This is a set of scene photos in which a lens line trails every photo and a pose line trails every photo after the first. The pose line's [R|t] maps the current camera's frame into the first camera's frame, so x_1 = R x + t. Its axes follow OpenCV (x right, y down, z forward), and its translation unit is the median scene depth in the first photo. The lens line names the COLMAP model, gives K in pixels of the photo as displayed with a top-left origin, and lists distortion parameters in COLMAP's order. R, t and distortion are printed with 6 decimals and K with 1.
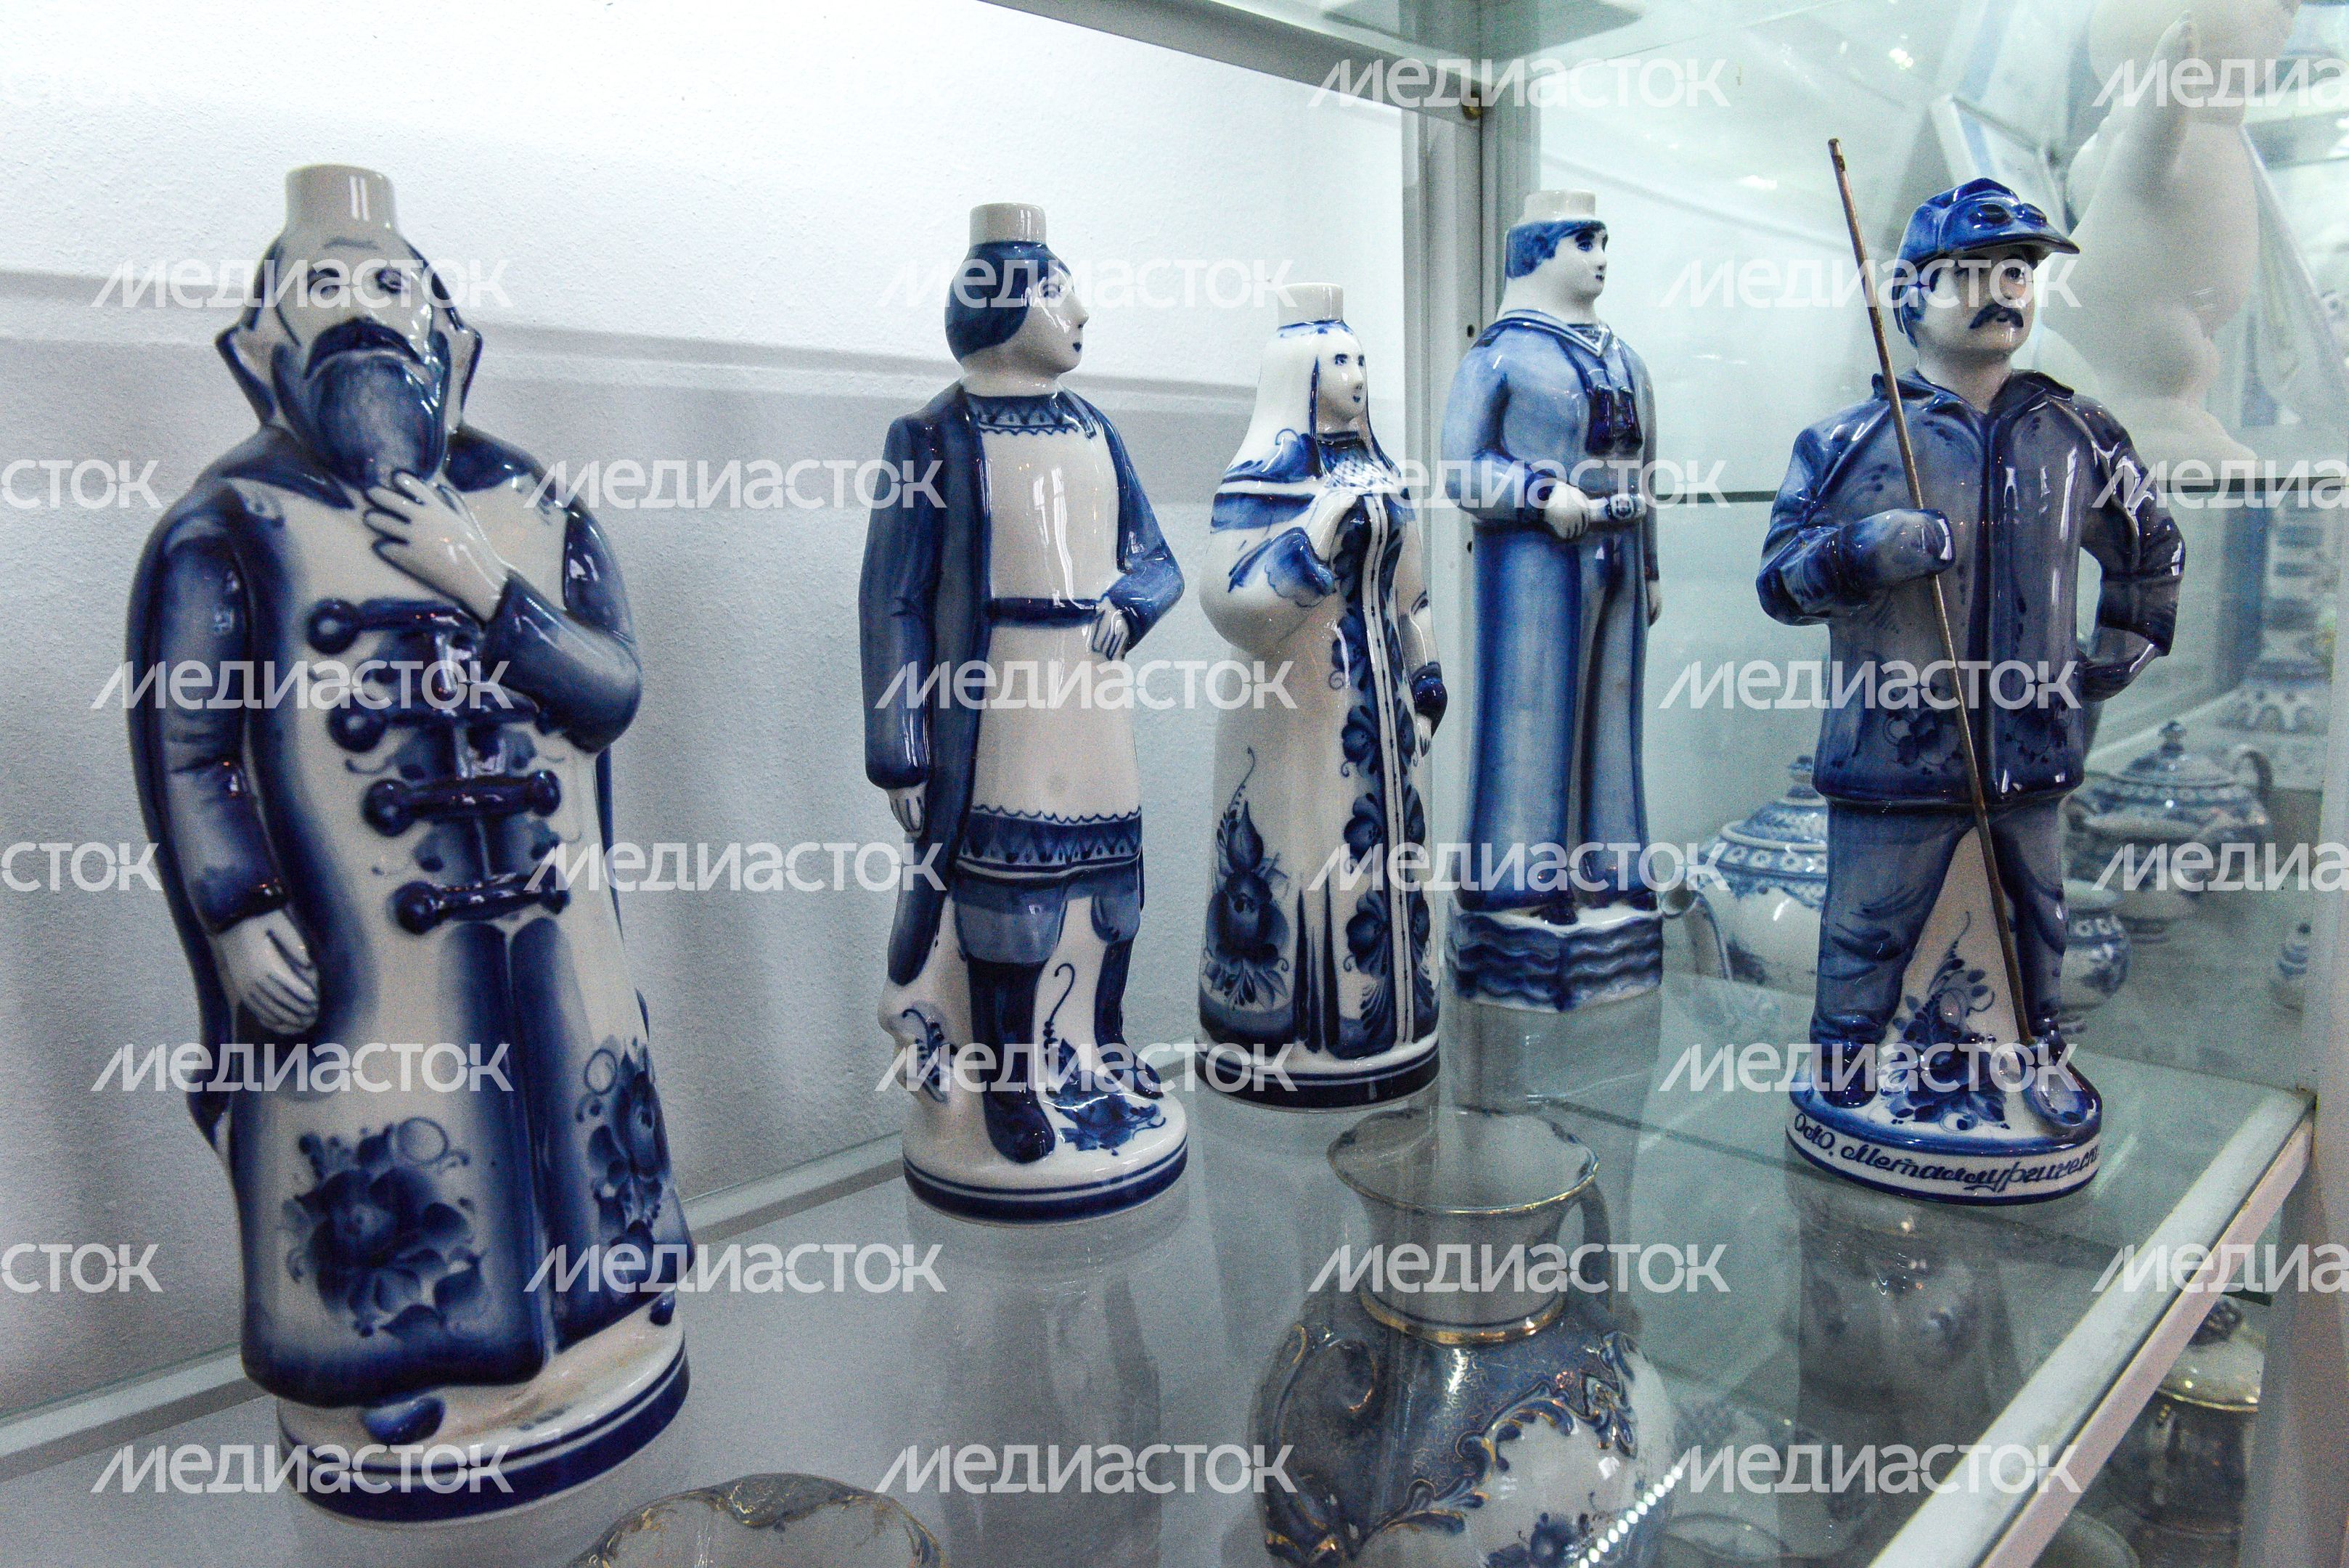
lens RADIAL K [[1568.8, 0, 1174.5], [0, 1568.8, 784.0], [0, 0, 1]] dist [-0.051674, 0.000938]
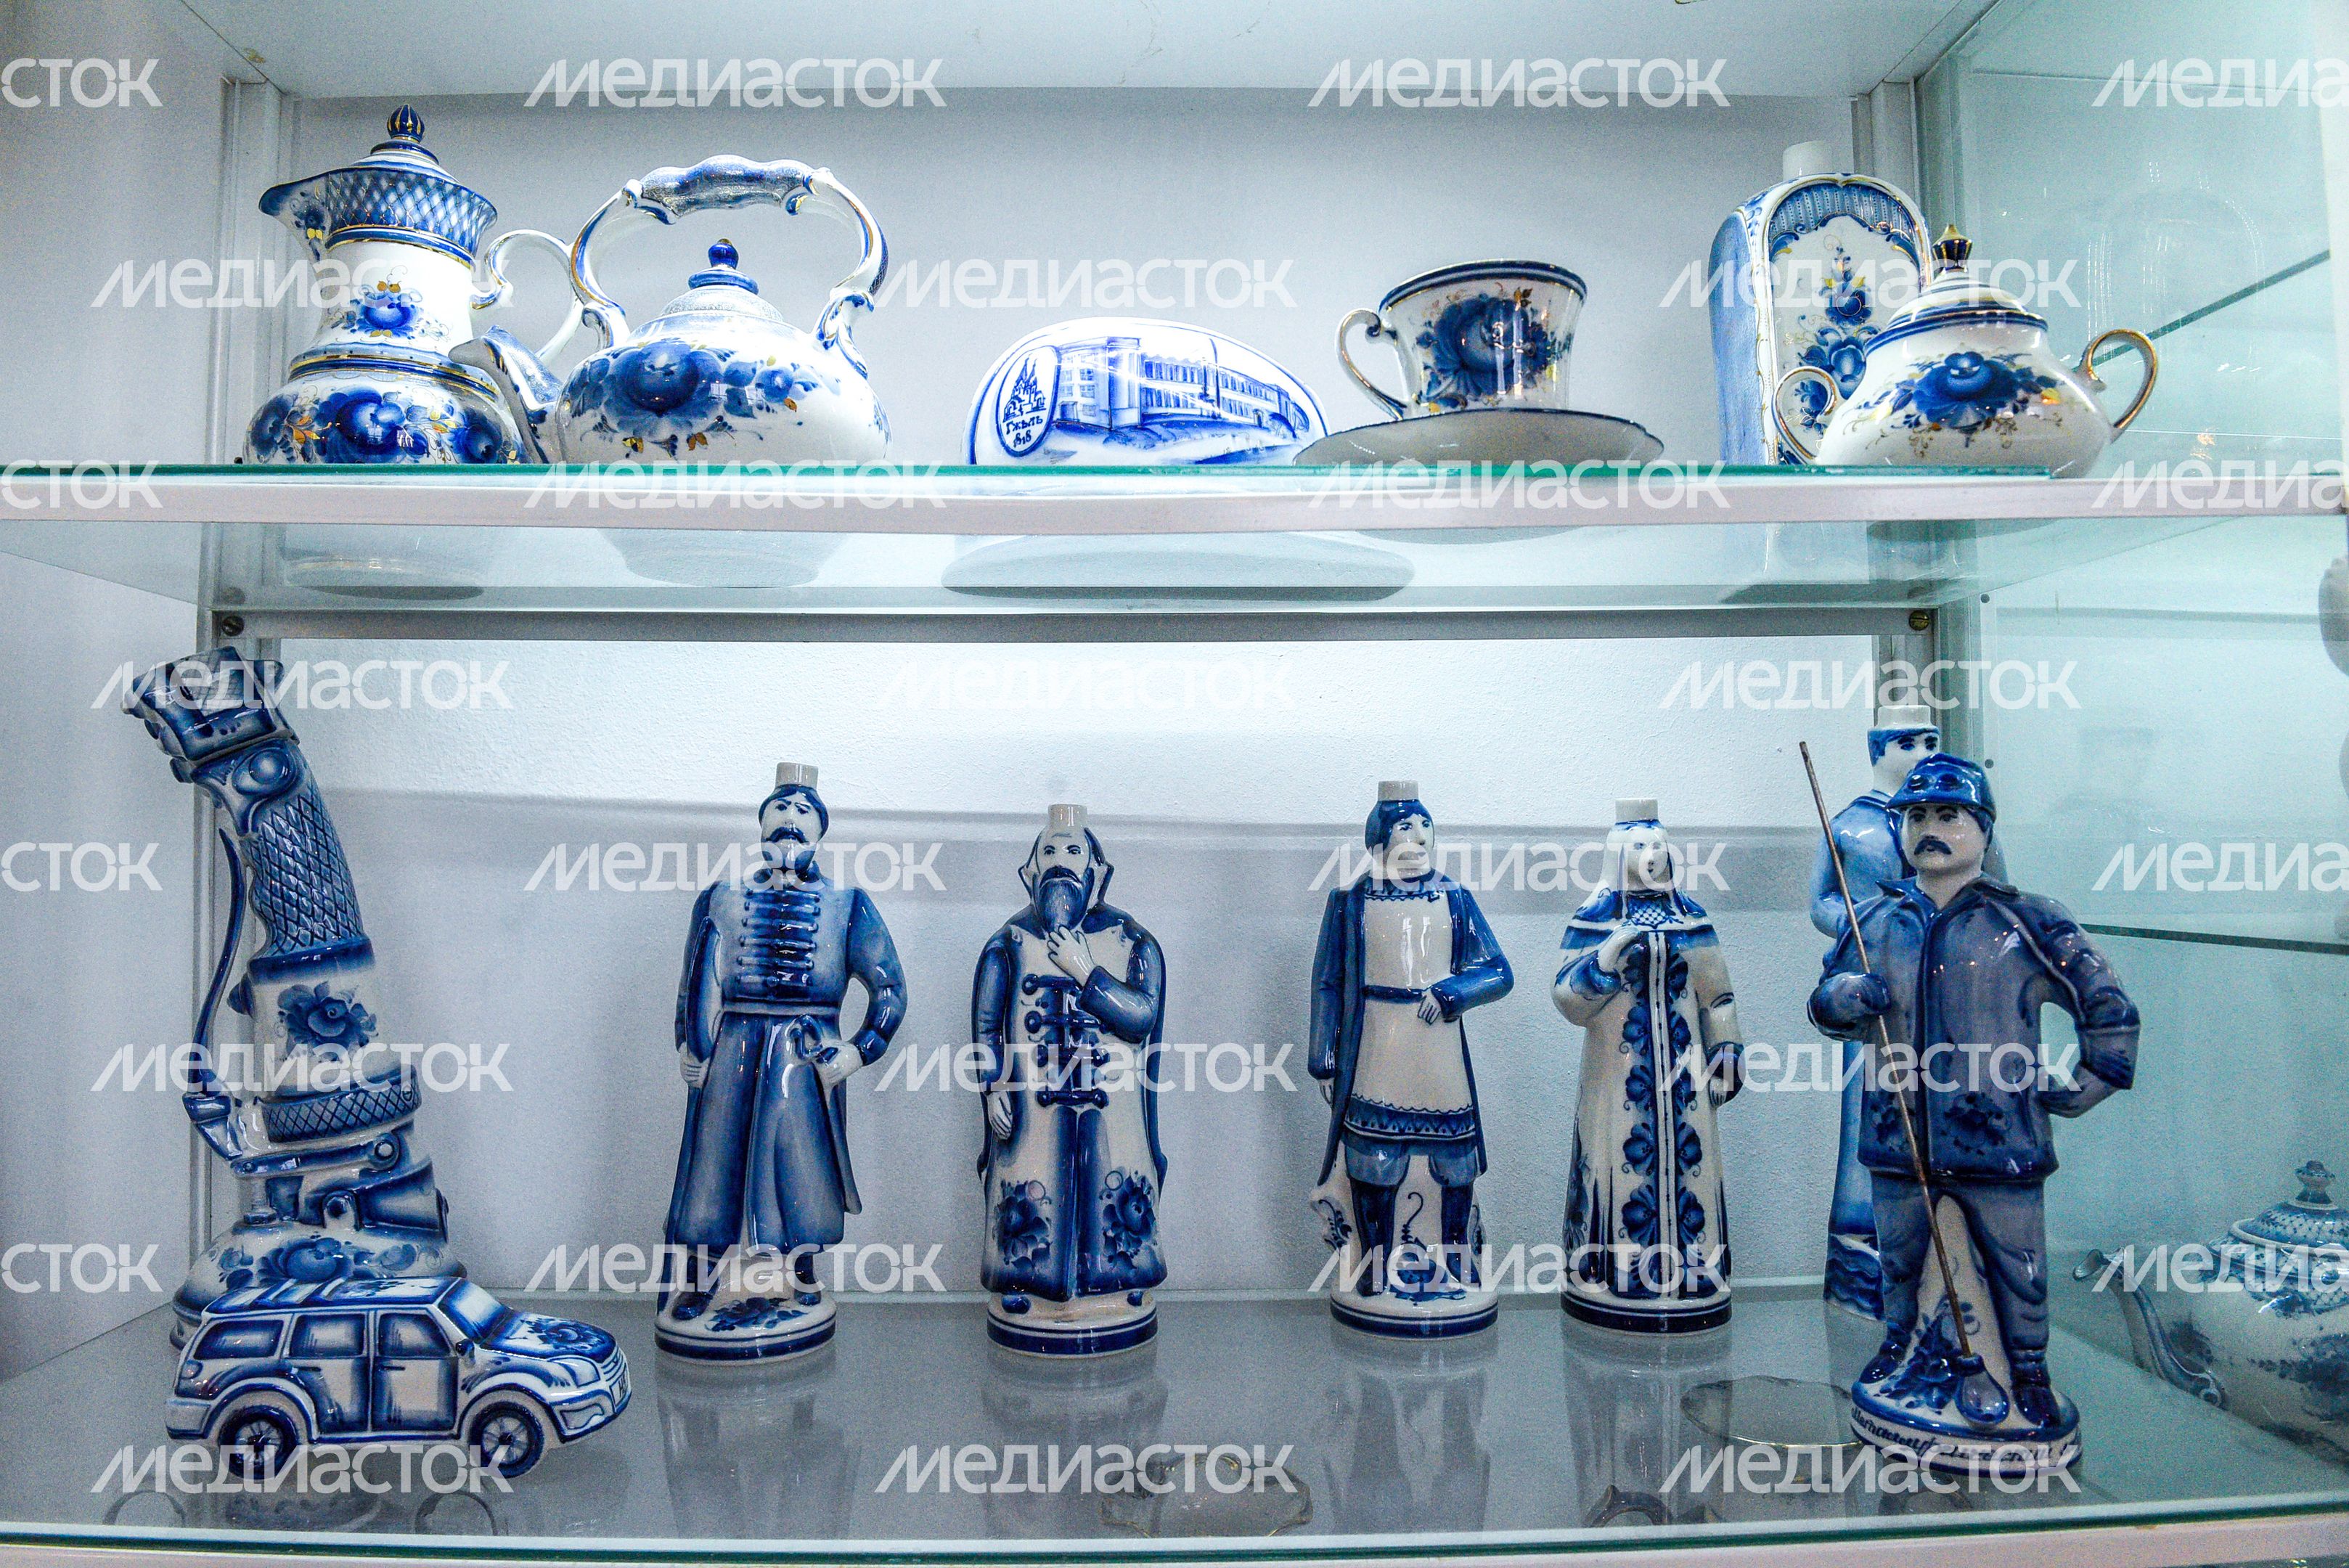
lens RADIAL K [[1568.8, 0, 1174.5], [0, 1568.8, 784.0], [0, 0, 1]] dist [-0.051674, 0.000938]
pose [[0.751038, -0.004051, -0.660246, 0.948741], [-0.119718, 0.982570, -0.142210, -0.058330], [0.649314, 0.185848, 0.737463, -0.592521]]
